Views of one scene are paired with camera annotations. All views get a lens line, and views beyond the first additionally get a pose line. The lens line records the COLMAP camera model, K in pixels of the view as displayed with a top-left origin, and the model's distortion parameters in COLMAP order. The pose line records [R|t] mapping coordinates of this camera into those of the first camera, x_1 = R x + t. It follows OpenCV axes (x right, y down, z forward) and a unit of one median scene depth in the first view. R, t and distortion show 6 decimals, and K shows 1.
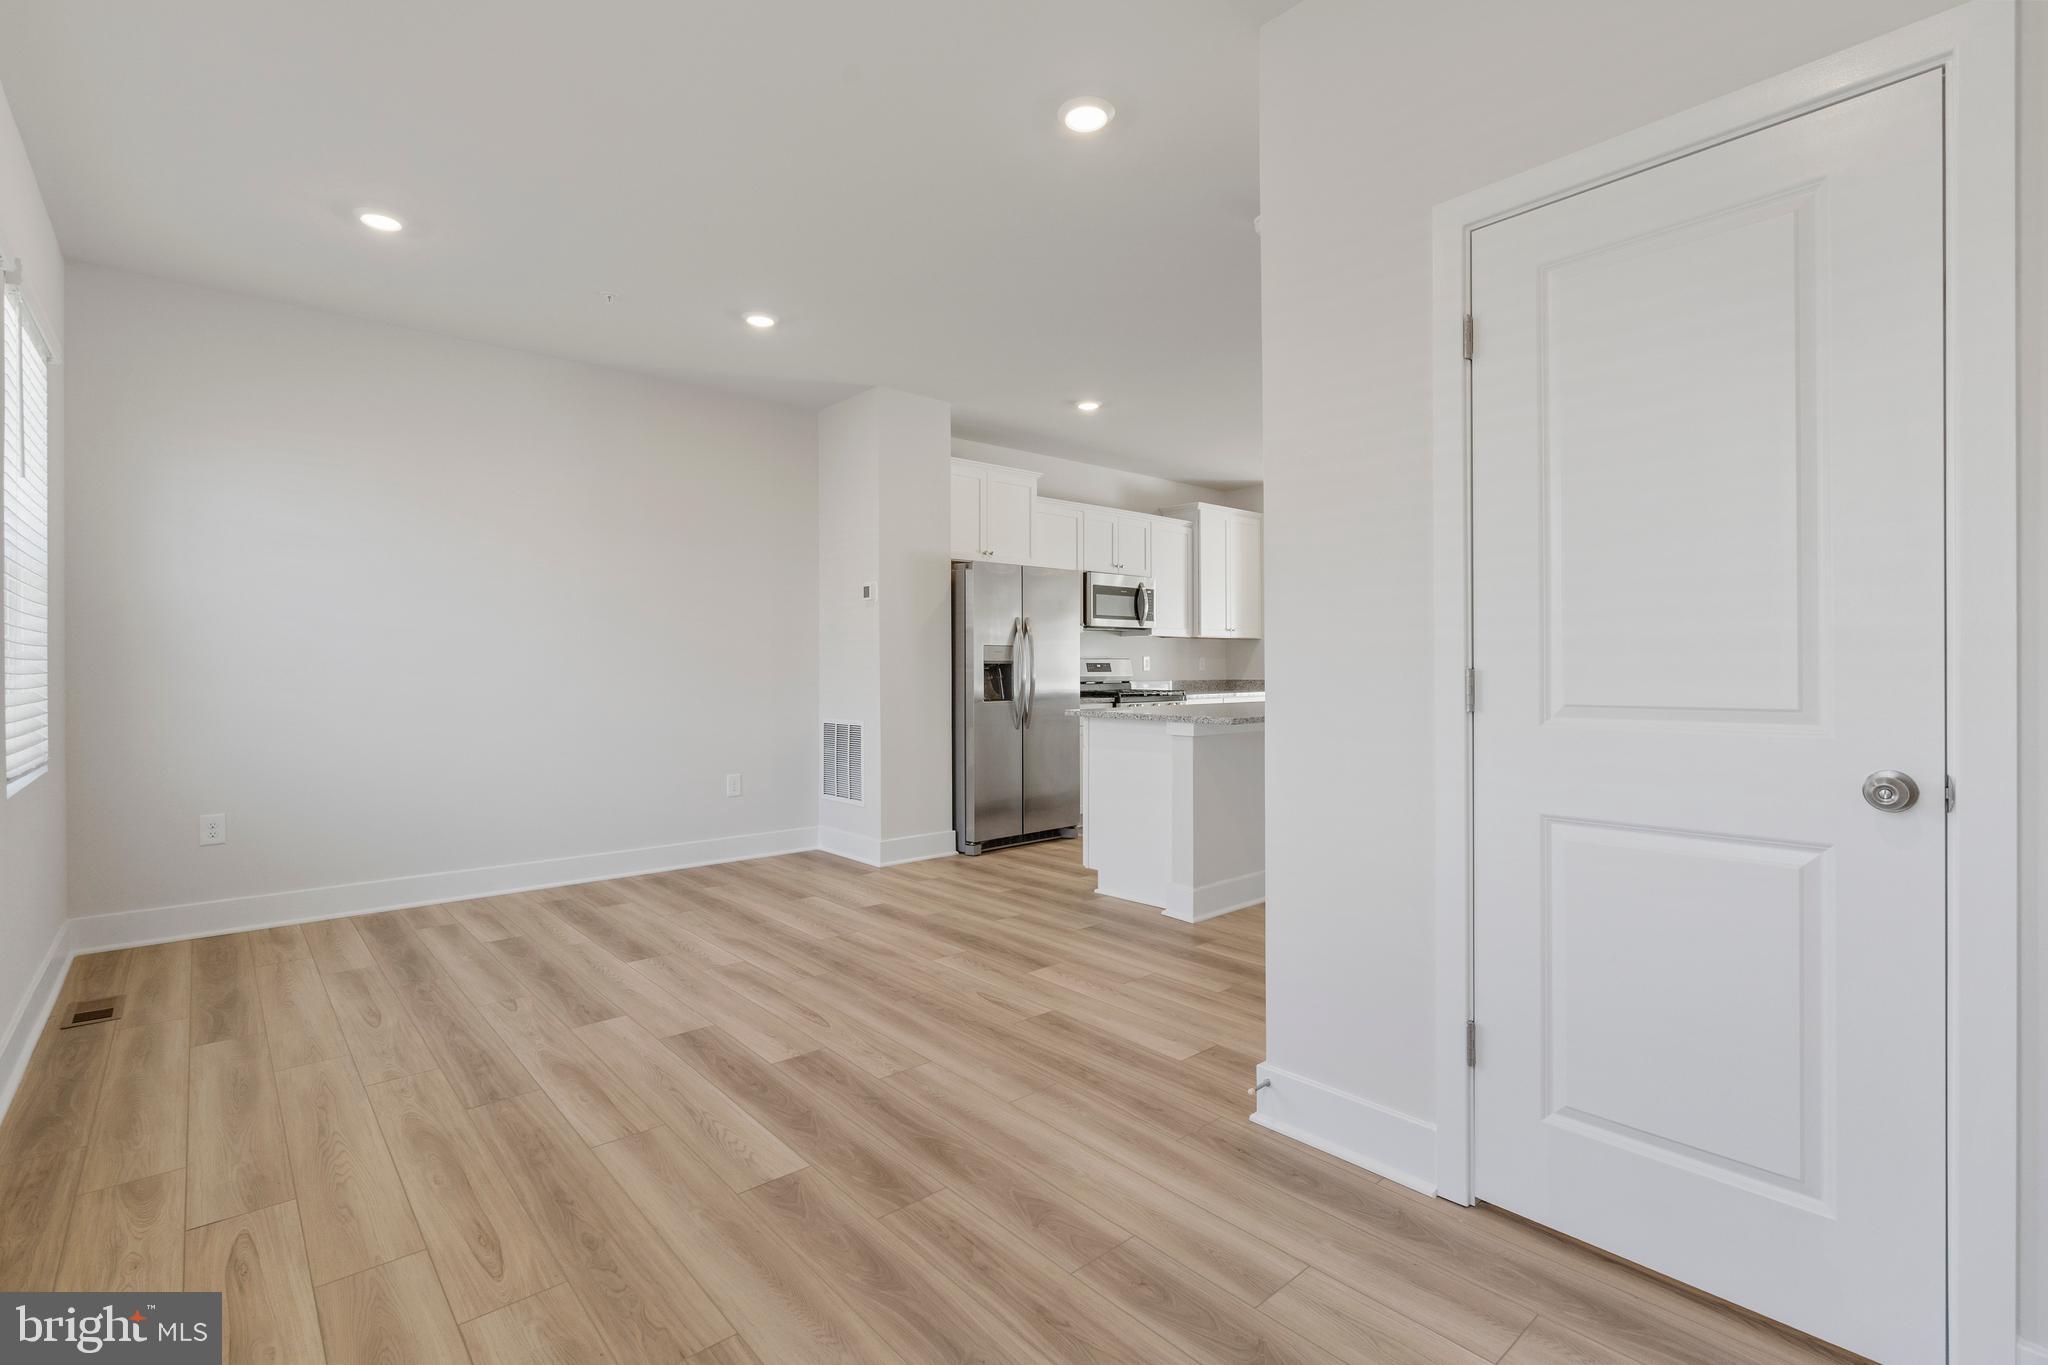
lens RADIAL K [[929.9, 0, 1023.0], [0, 929.9, 676.6], [0, 0, 1]] dist [-0.005622, 0.001467]
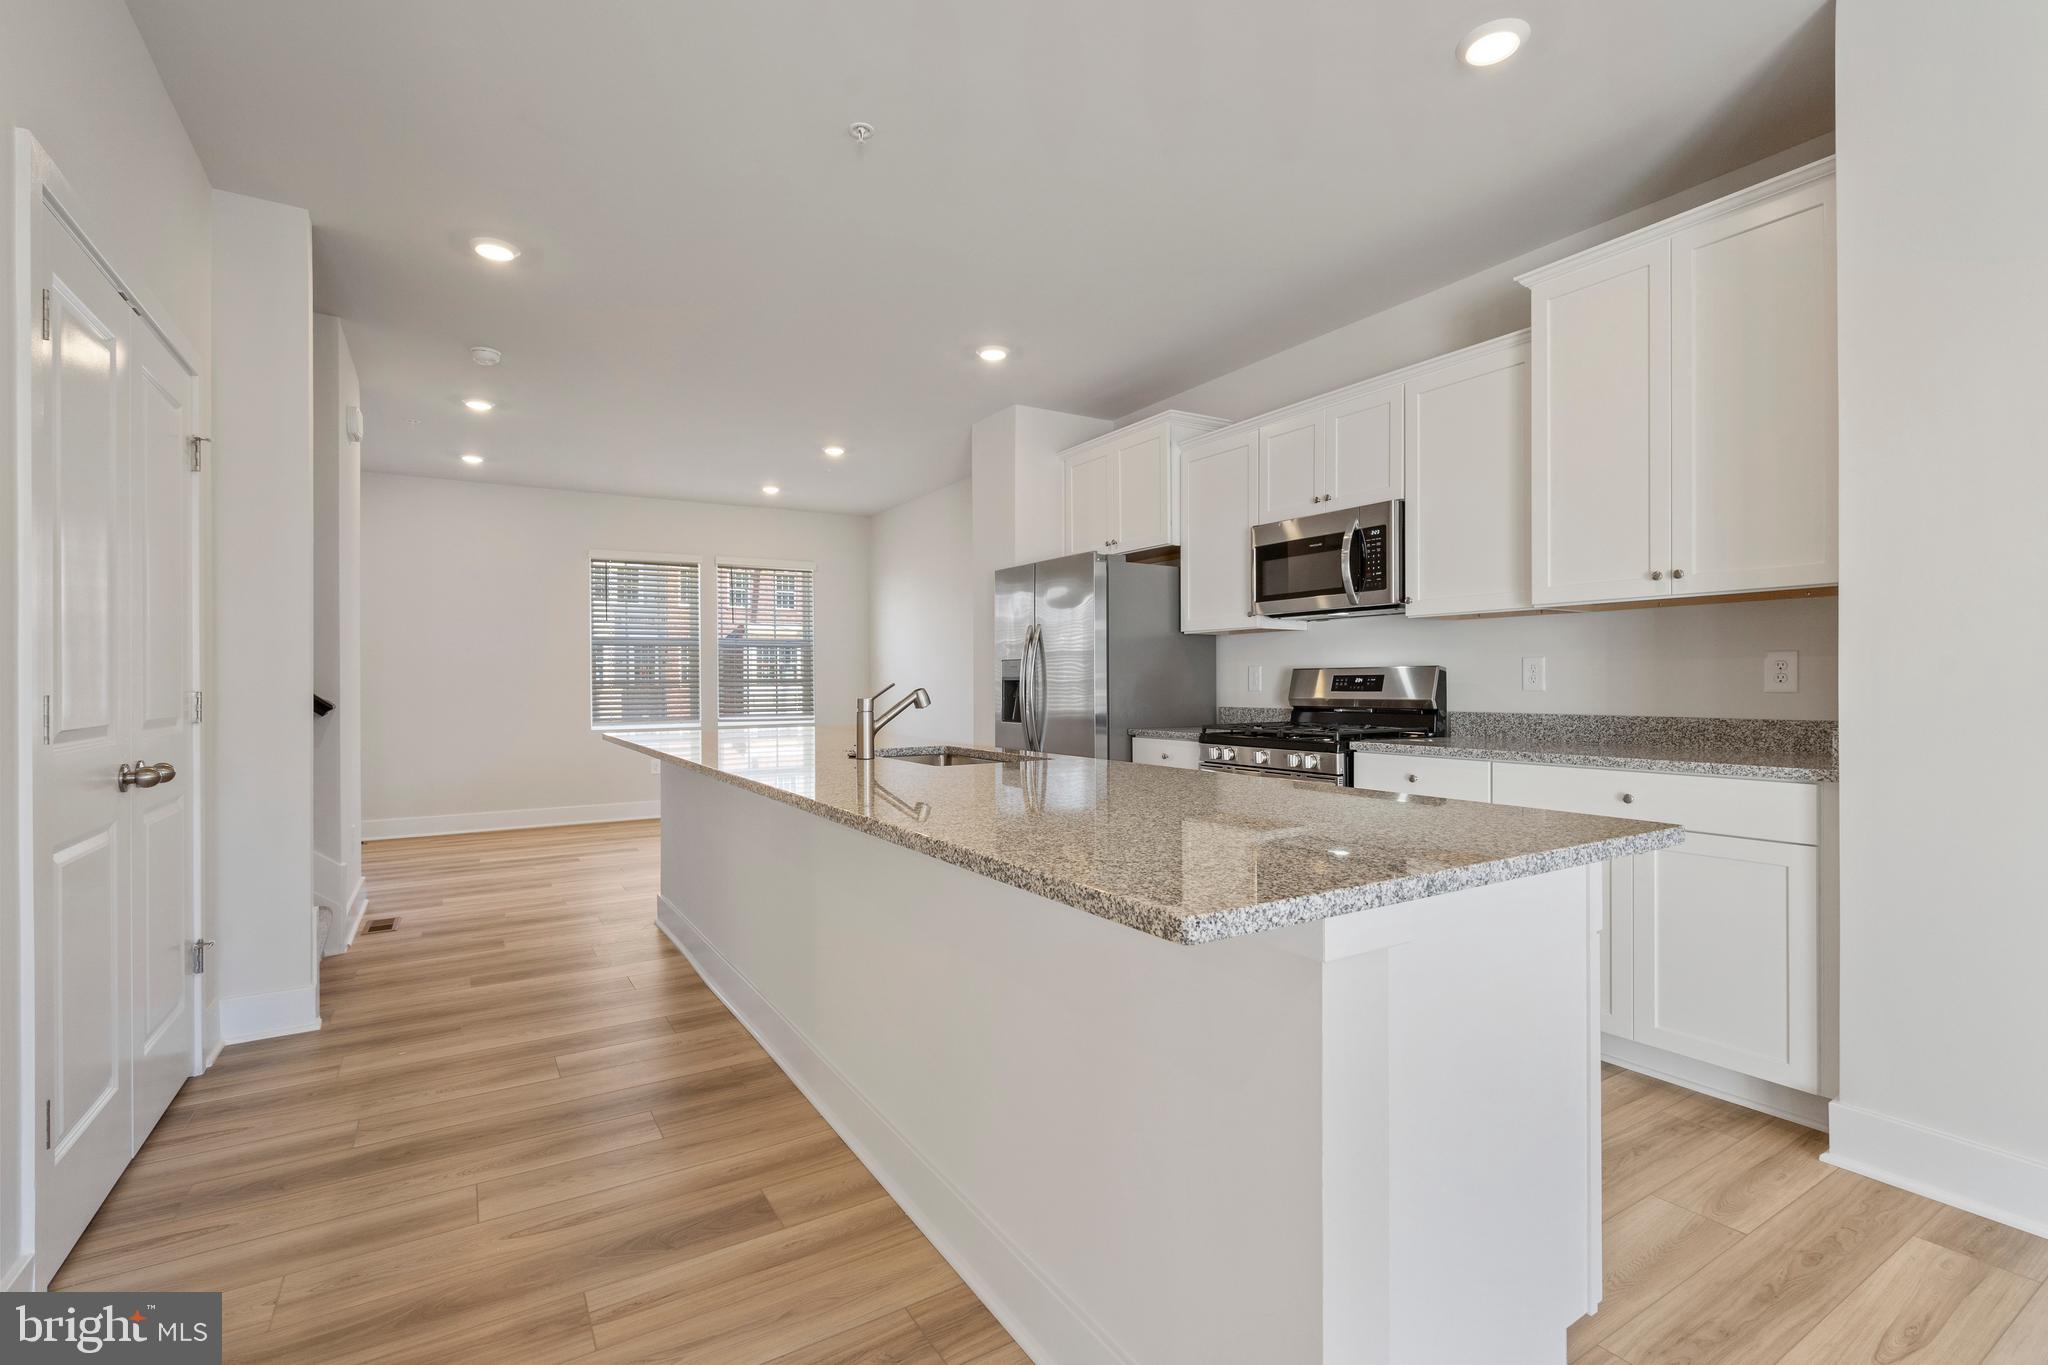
lens RADIAL K [[929.9, 0, 1021.7], [0, 929.9, 688.6], [0, 0, 1]] dist [-0.005622, 0.001467]
pose [[-0.173453, 0.009731, -0.984794, 1.518092], [-0.003423, 0.999939, 0.010484, -0.027144], [0.984836, 0.005190, -0.173409, 2.082049]]
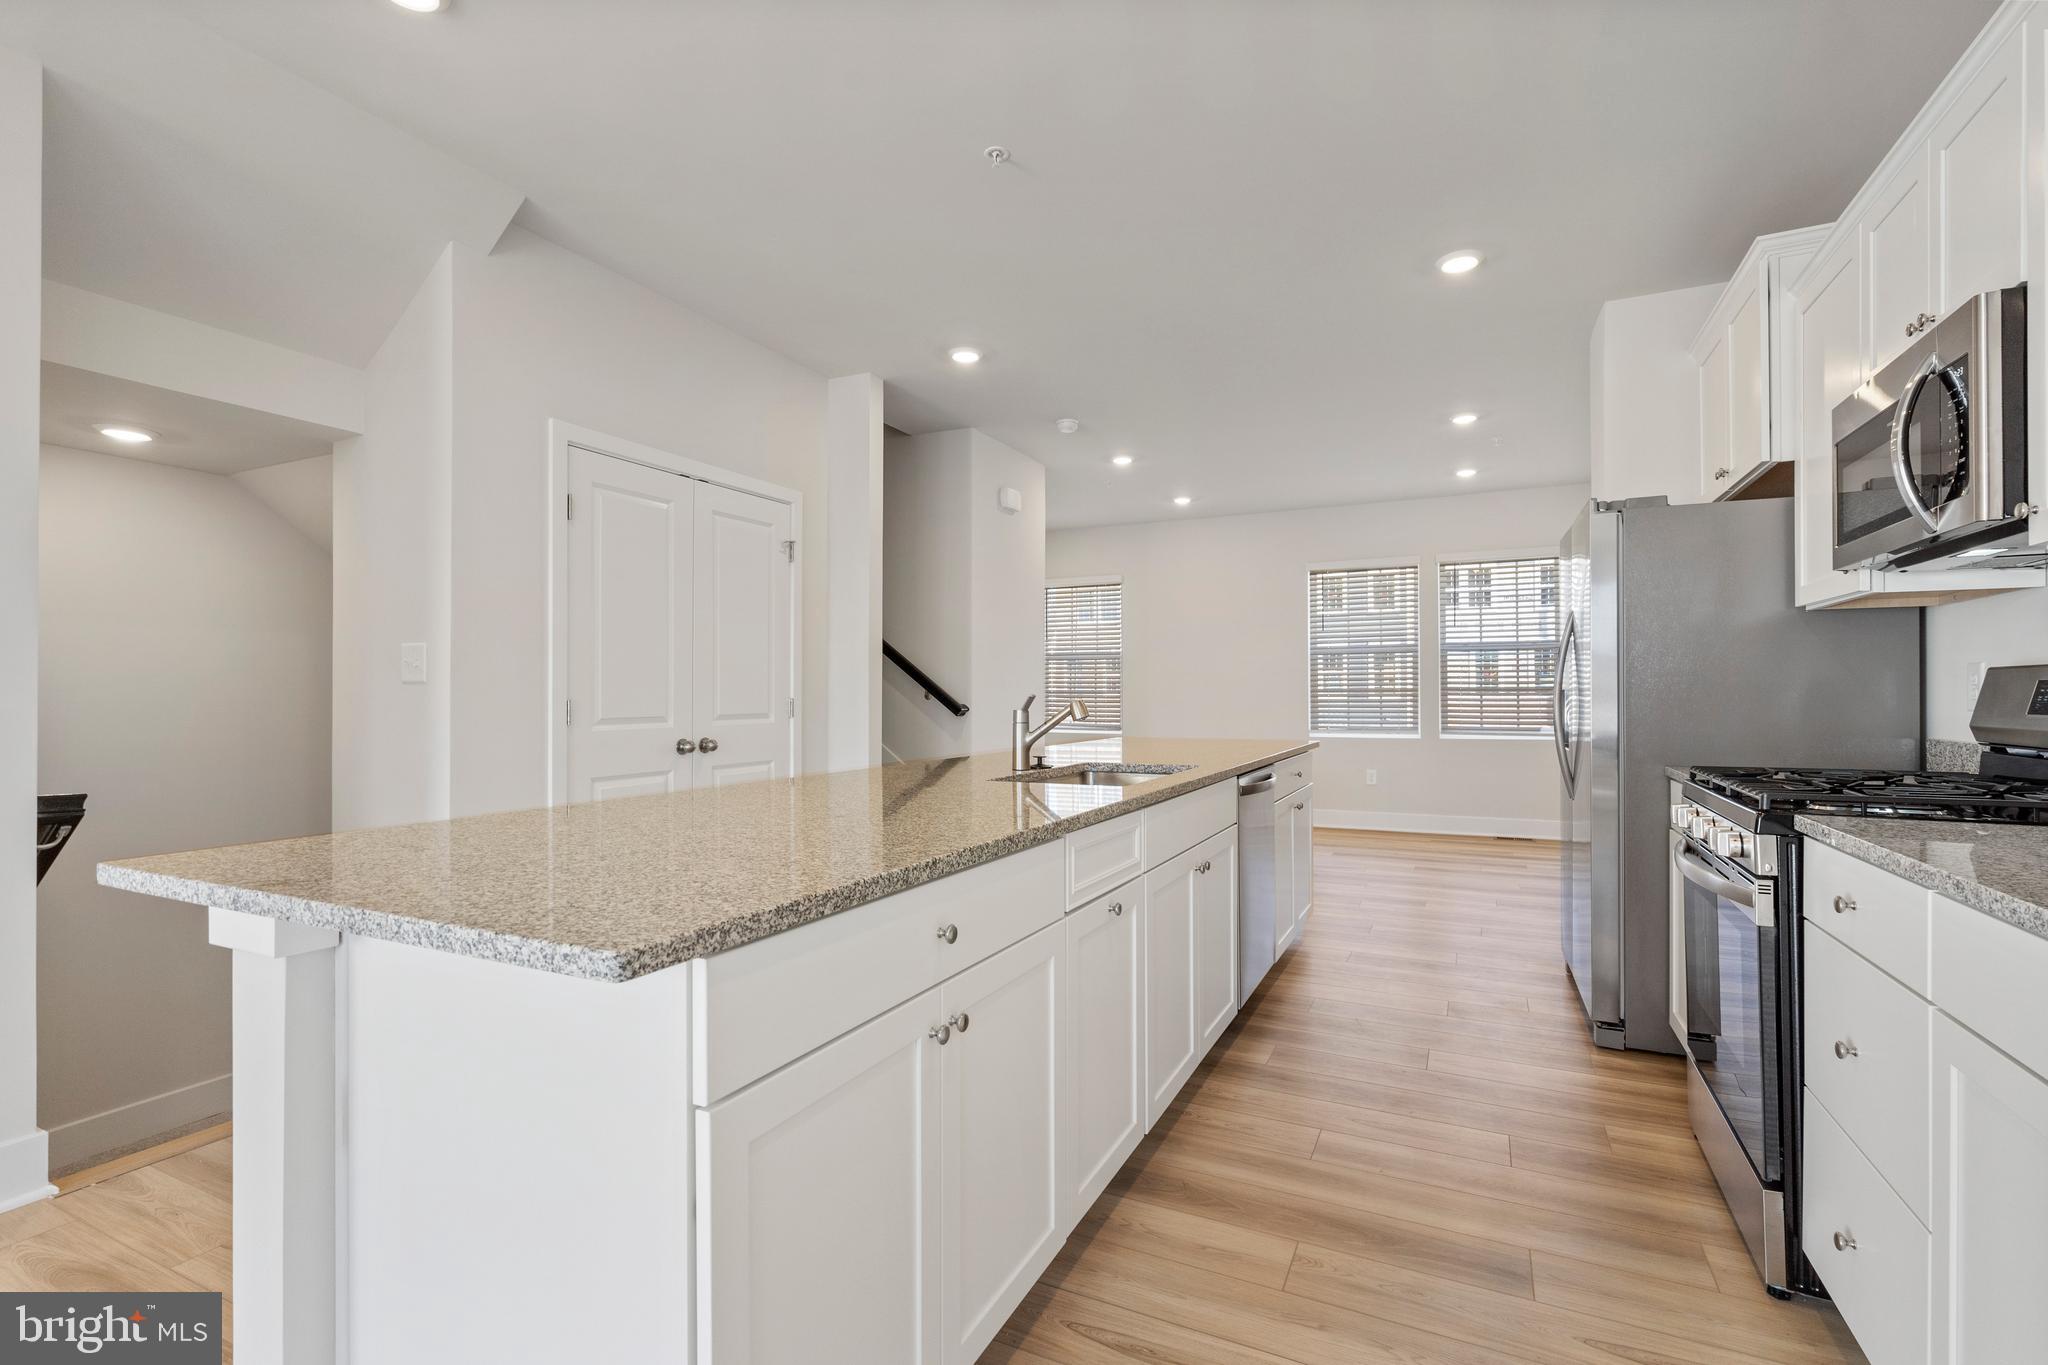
lens RADIAL K [[929.9, 0, 1015.2], [0, 929.9, 686.1], [0, 0, 1]] dist [-0.005622, 0.001467]
pose [[-0.928676, 0.003193, -0.370879, 1.012881], [0.002708, 0.999995, 0.001830, -0.032485], [0.370883, 0.000695, -0.928680, 2.605371]]
